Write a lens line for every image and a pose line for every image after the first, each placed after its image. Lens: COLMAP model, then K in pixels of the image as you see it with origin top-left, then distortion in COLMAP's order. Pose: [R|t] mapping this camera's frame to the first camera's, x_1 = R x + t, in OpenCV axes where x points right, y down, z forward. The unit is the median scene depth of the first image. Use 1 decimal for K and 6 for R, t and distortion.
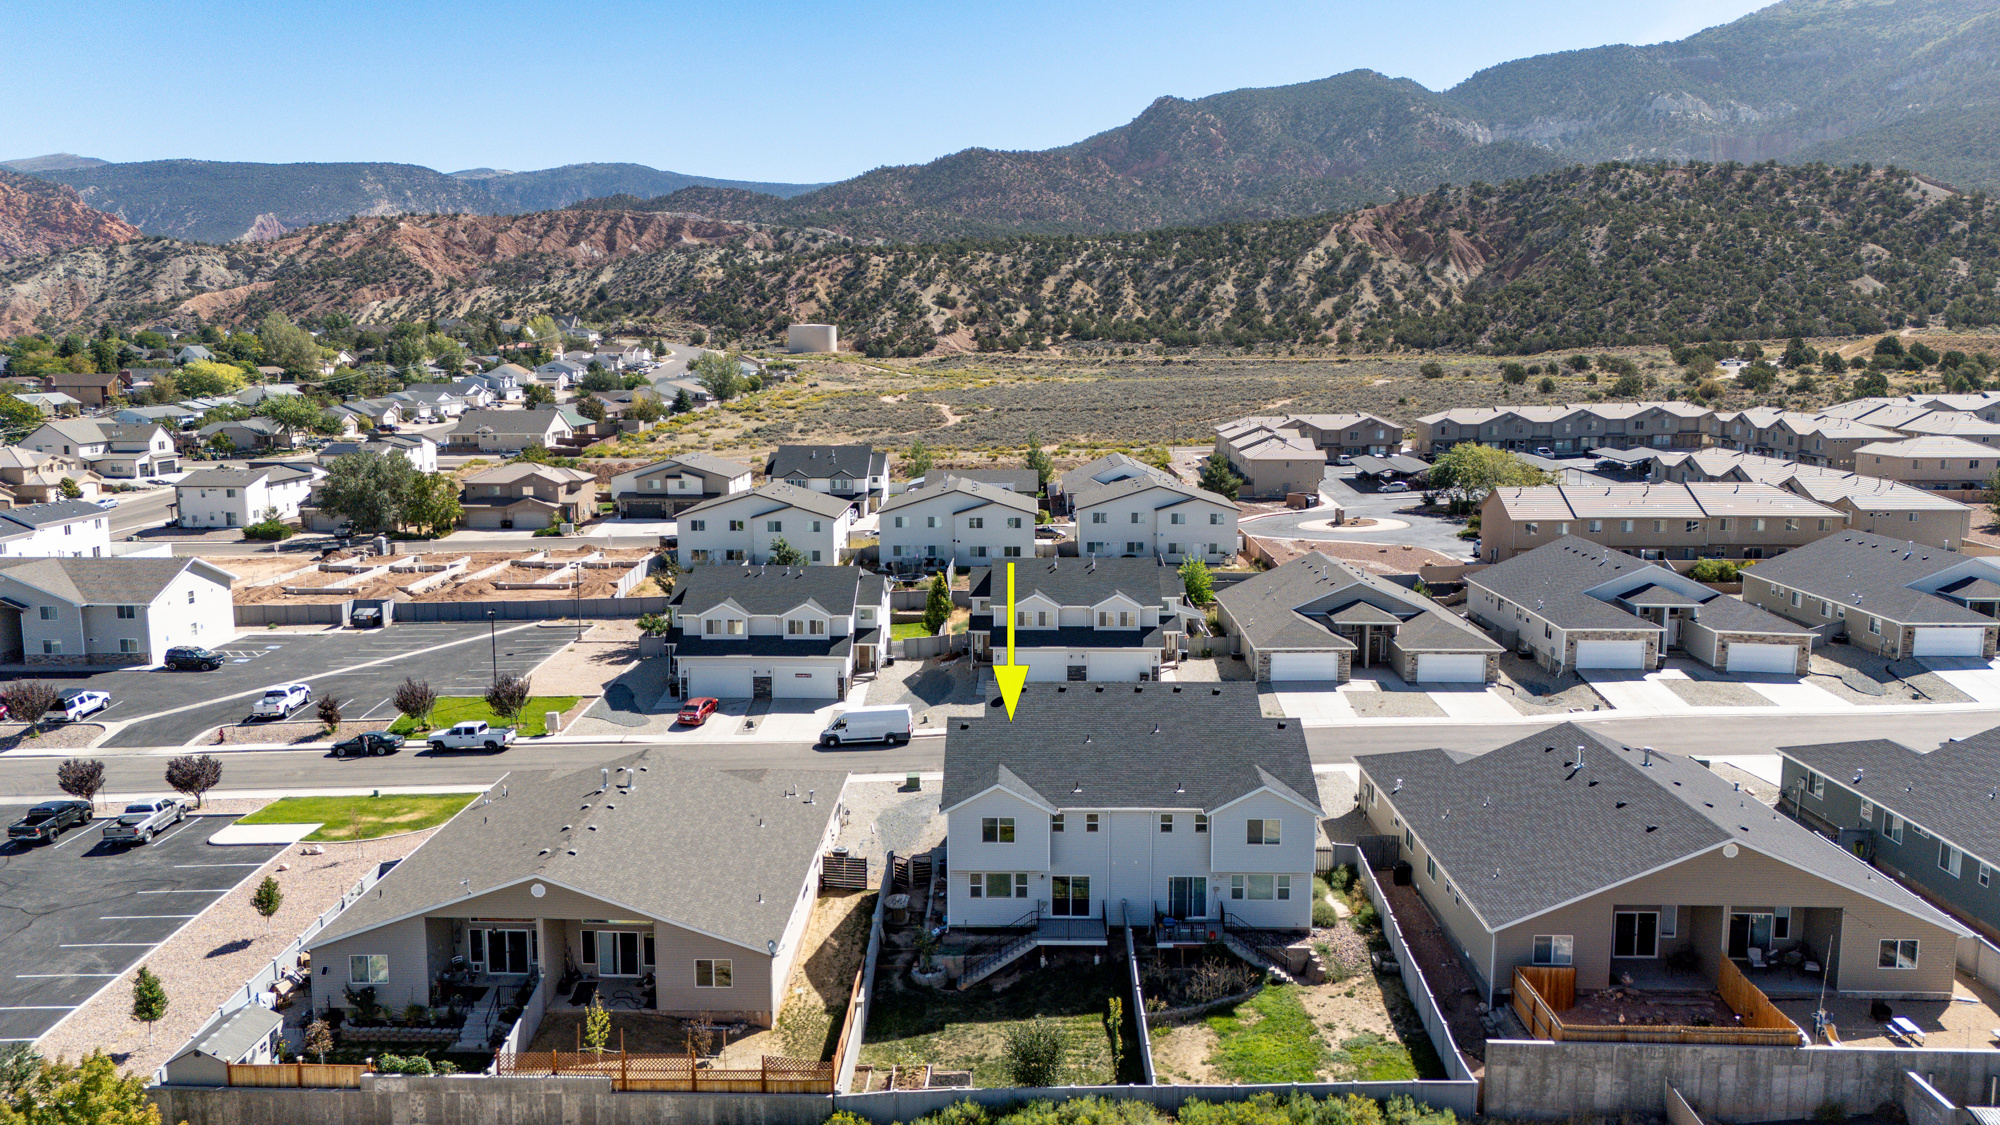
lens RADIAL K [[1461.5, 0, 1006.3], [0, 1461.5, 565.9], [0, 0, 1]] dist [0.082635, -0.076904]
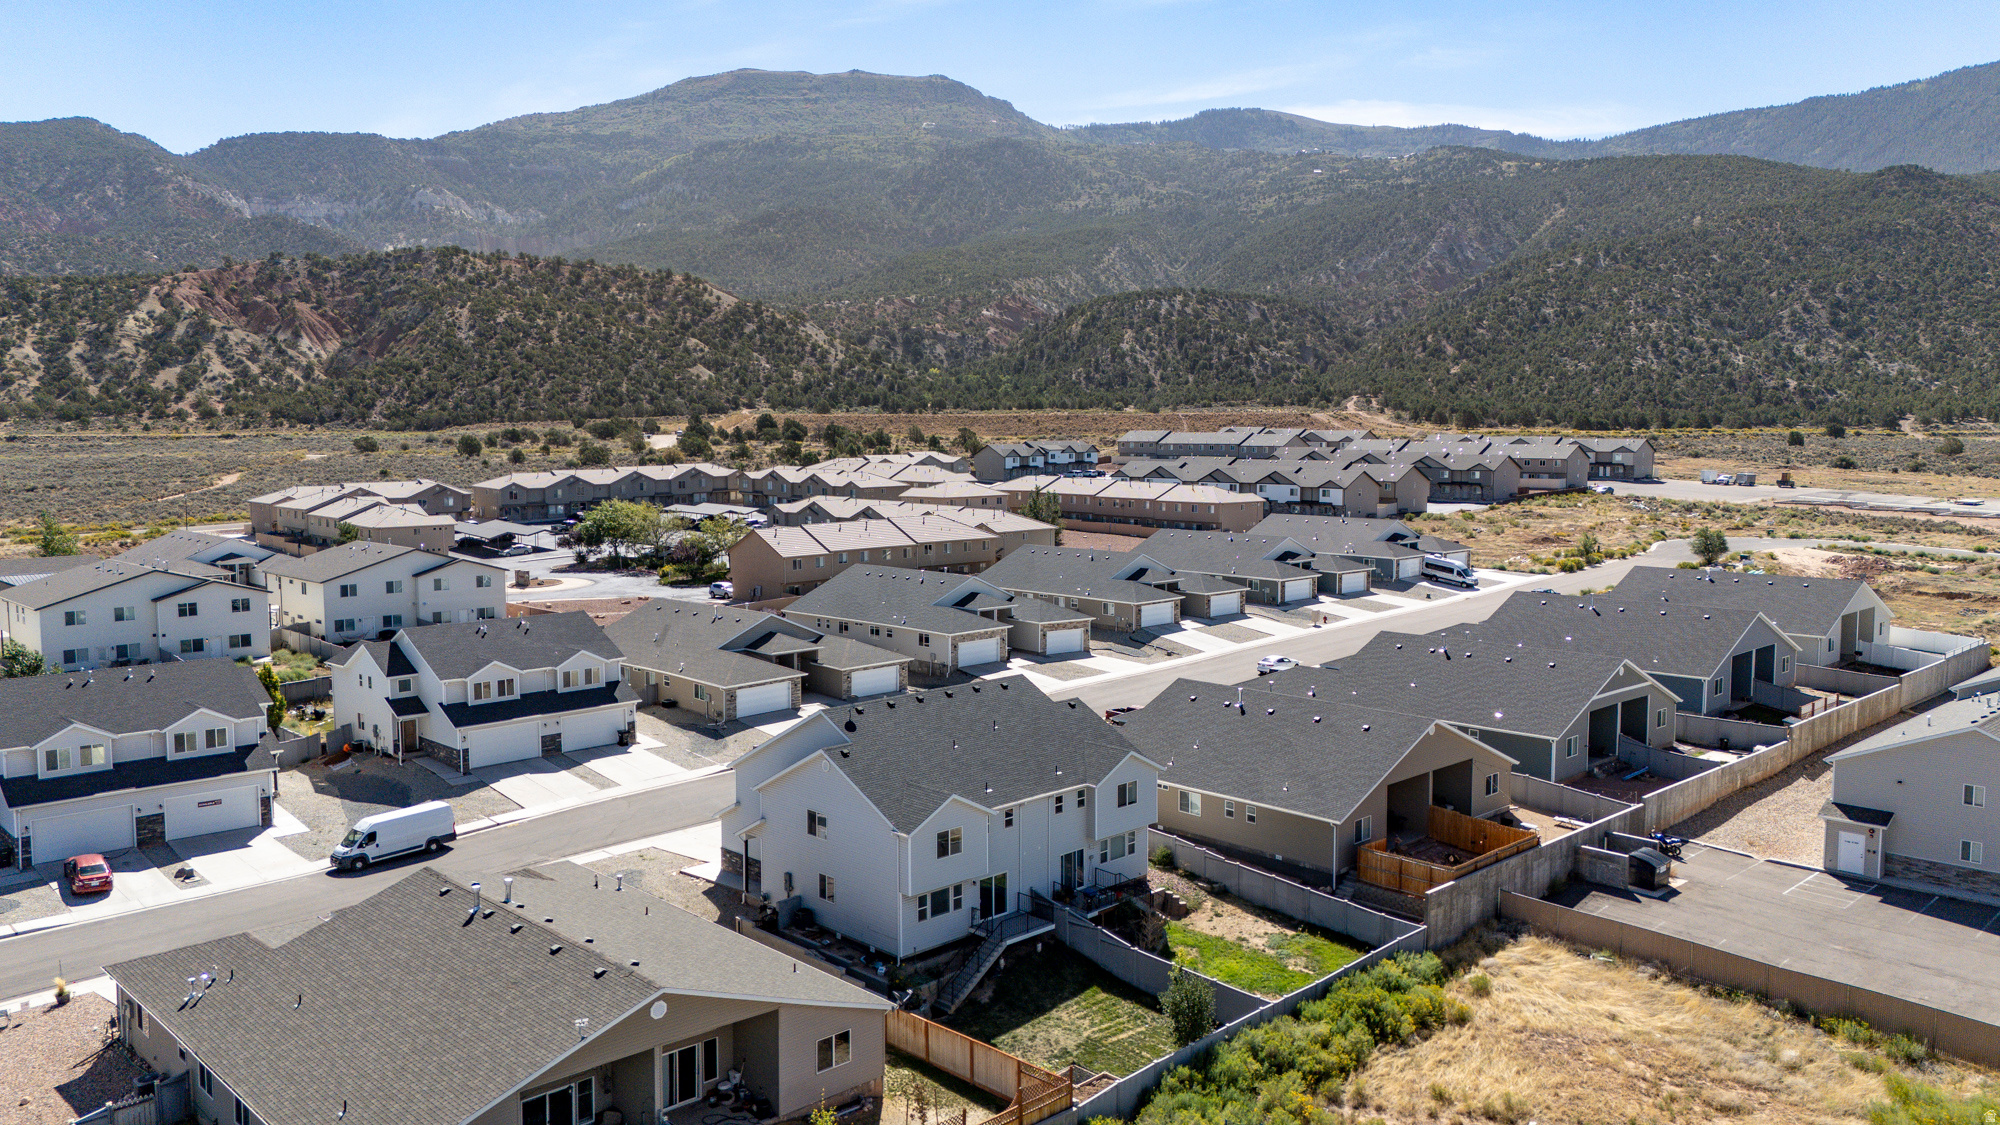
lens RADIAL K [[1461.5, 0, 1004.8], [0, 1461.5, 565.8], [0, 0, 1]] dist [0.082635, -0.076904]
pose [[0.705830, -0.070394, 0.704875, -0.070481], [0.110273, 0.993839, -0.011171, 0.001240], [-0.699745, 0.085613, 0.709244, 0.028341]]
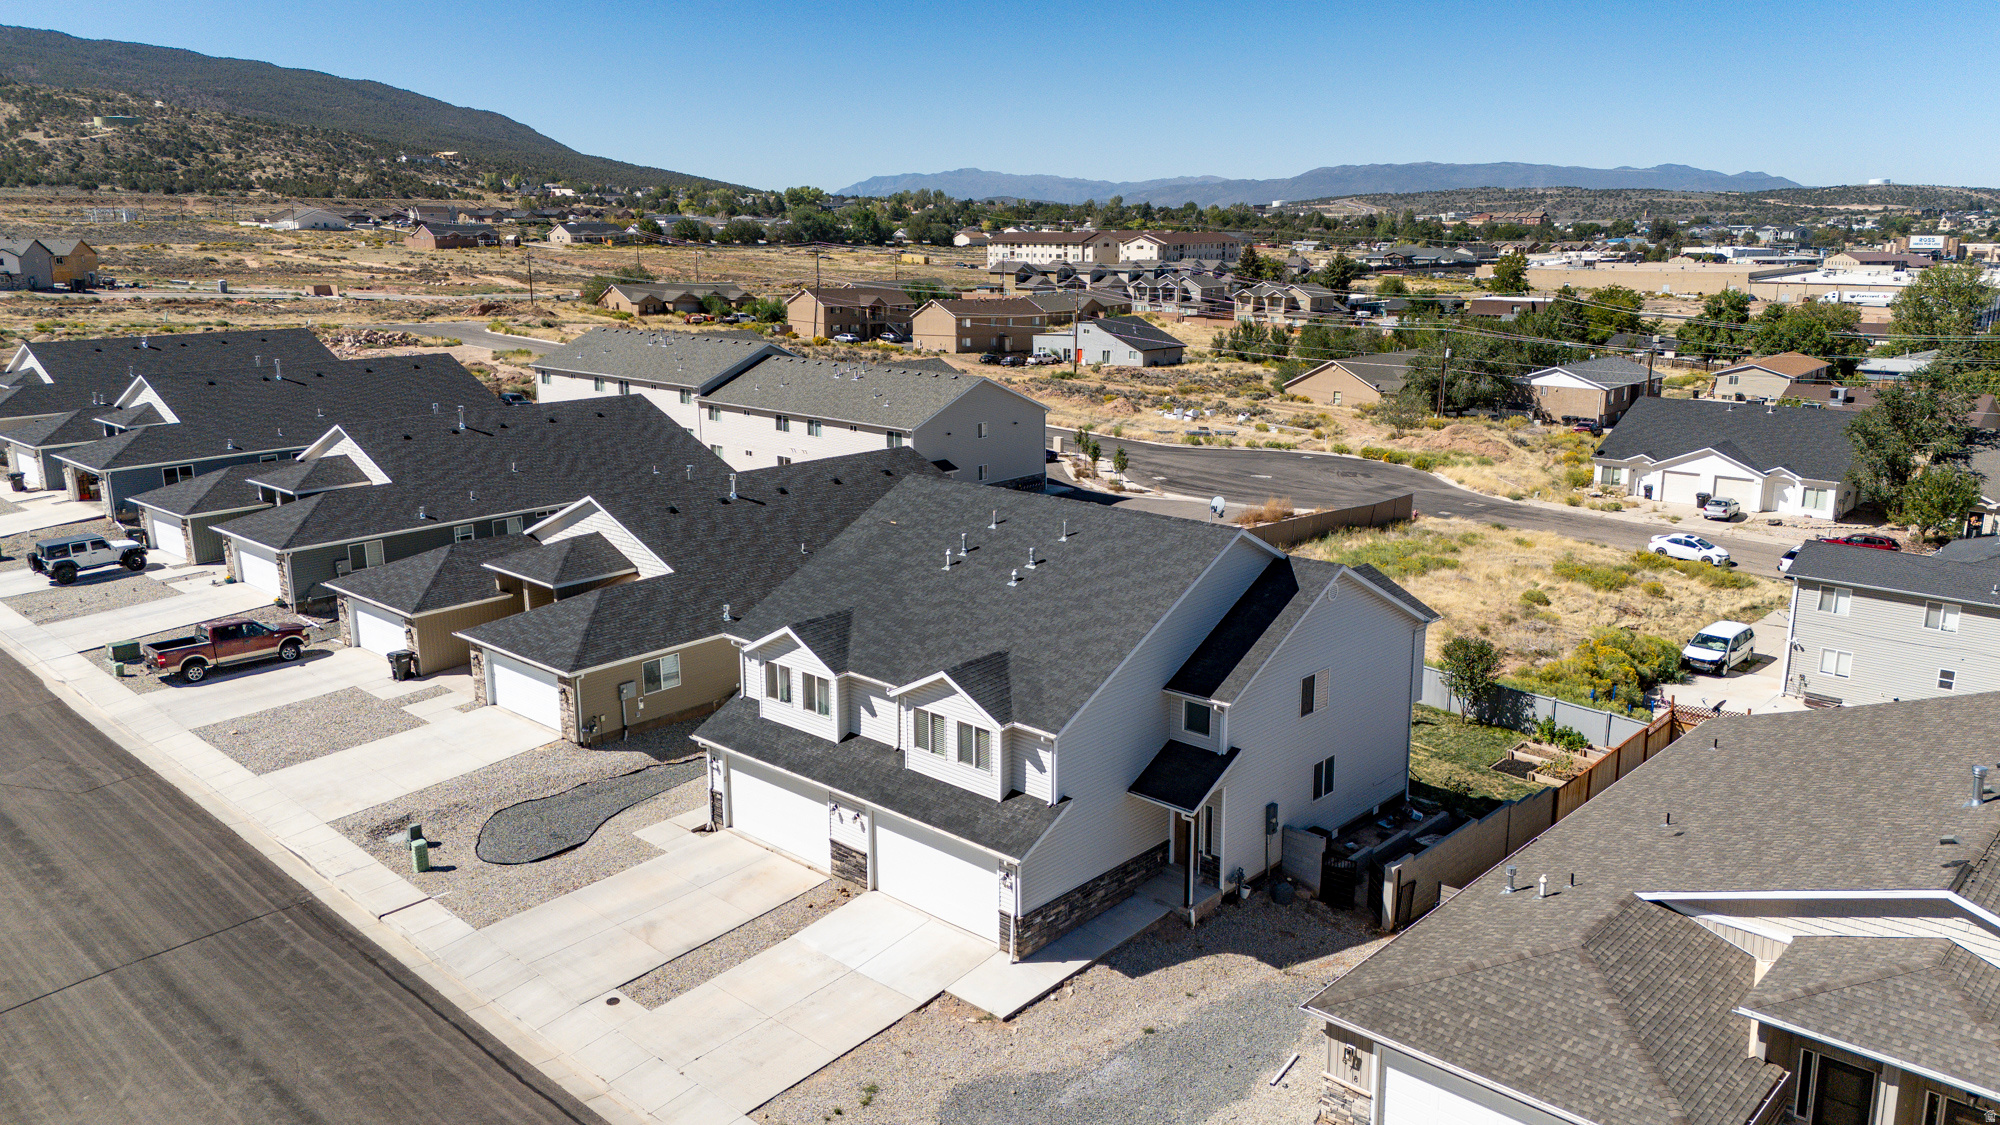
lens RADIAL K [[1461.5, 0, 1004.7], [0, 1461.5, 552.6], [0, 0, 1]] dist [0.082635, -0.076904]
pose [[-0.741533, -0.146152, 0.654804, -0.037458], [0.109297, 0.936632, 0.332829, -0.012865], [-0.661954, 0.318372, -0.678569, 0.171999]]
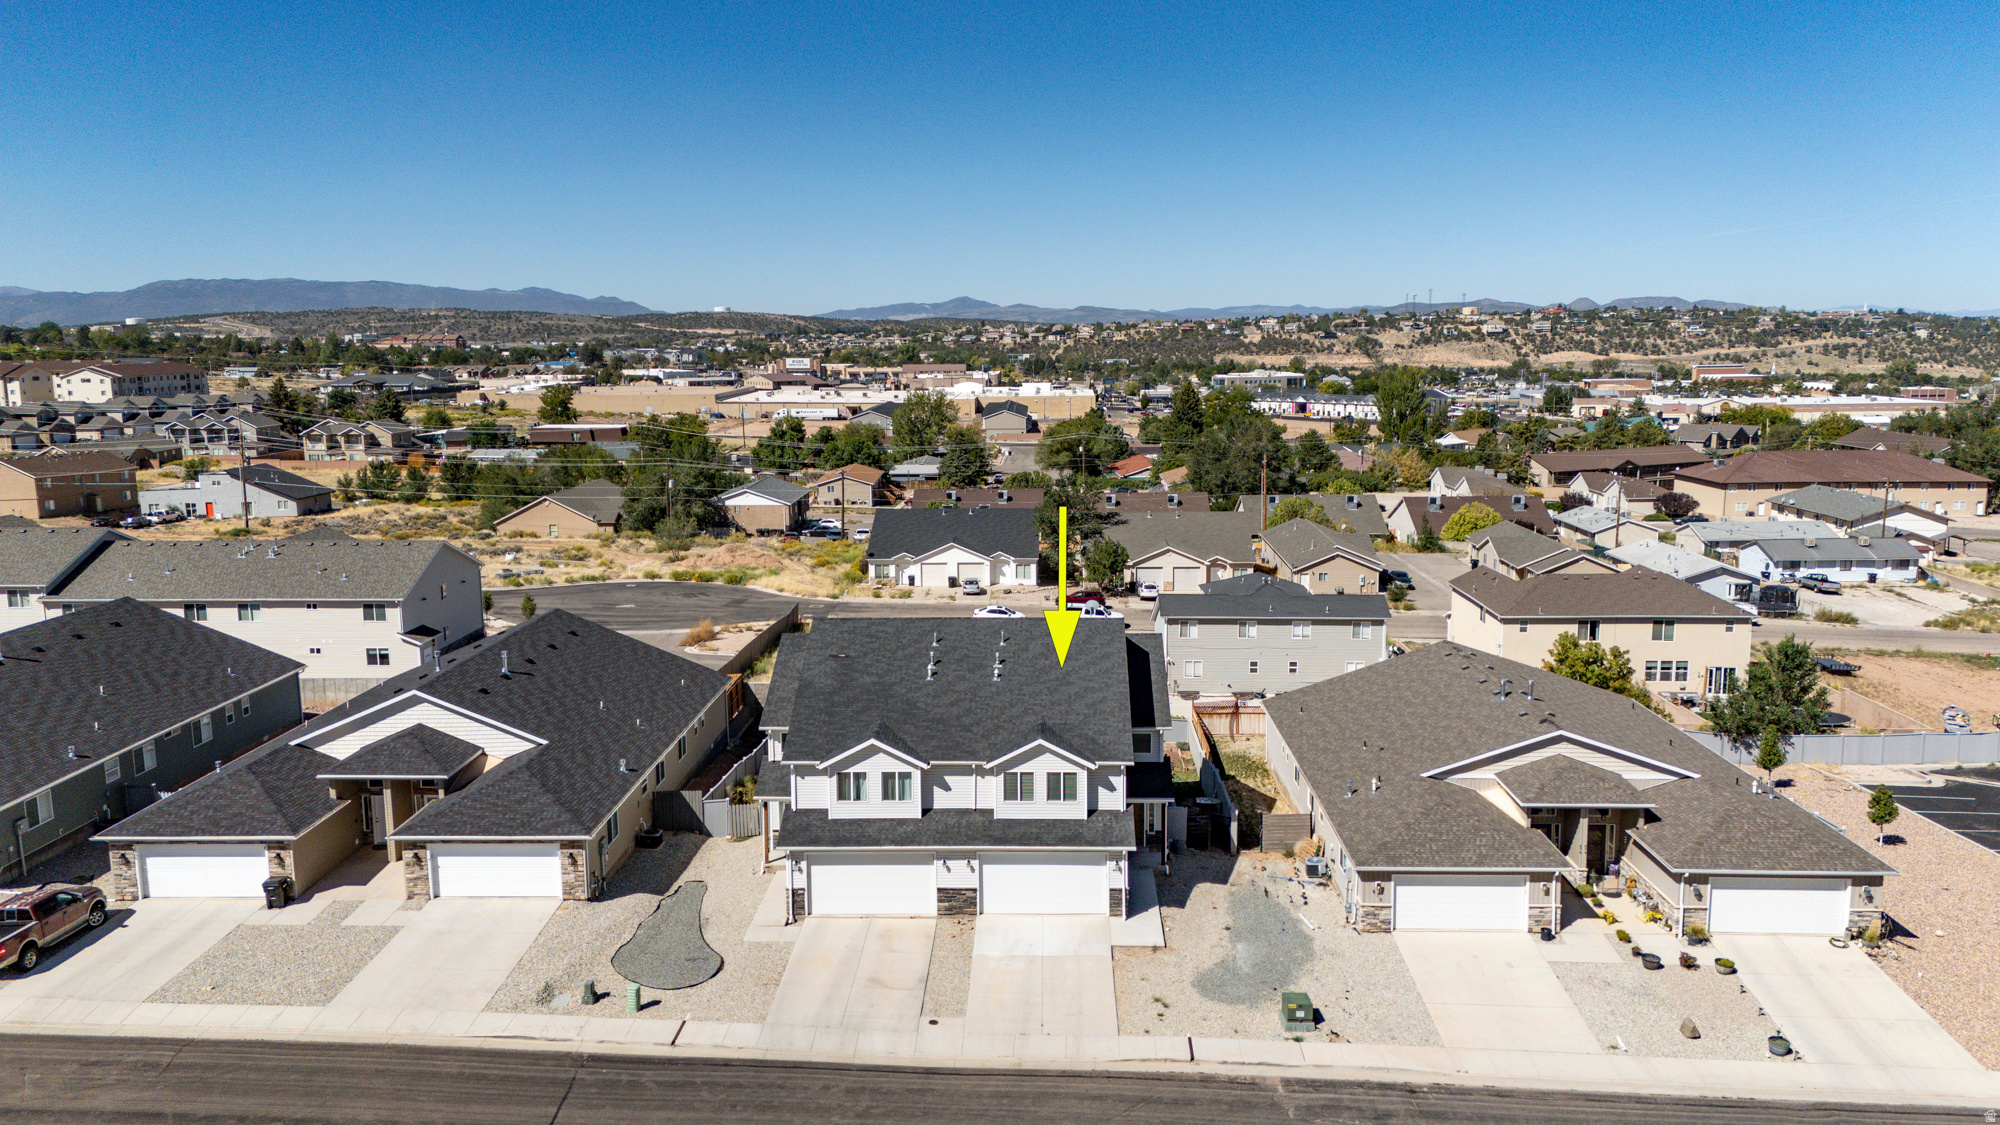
lens RADIAL K [[1461.5, 0, 1006.1], [0, 1461.5, 570.0], [0, 0, 1]] dist [0.082635, -0.076904]
pose [[-0.999723, 0.006226, 0.022688, 0.004498], [0.013069, 0.948830, 0.315517, -0.025962], [-0.019562, 0.315726, -0.948649, 0.215145]]
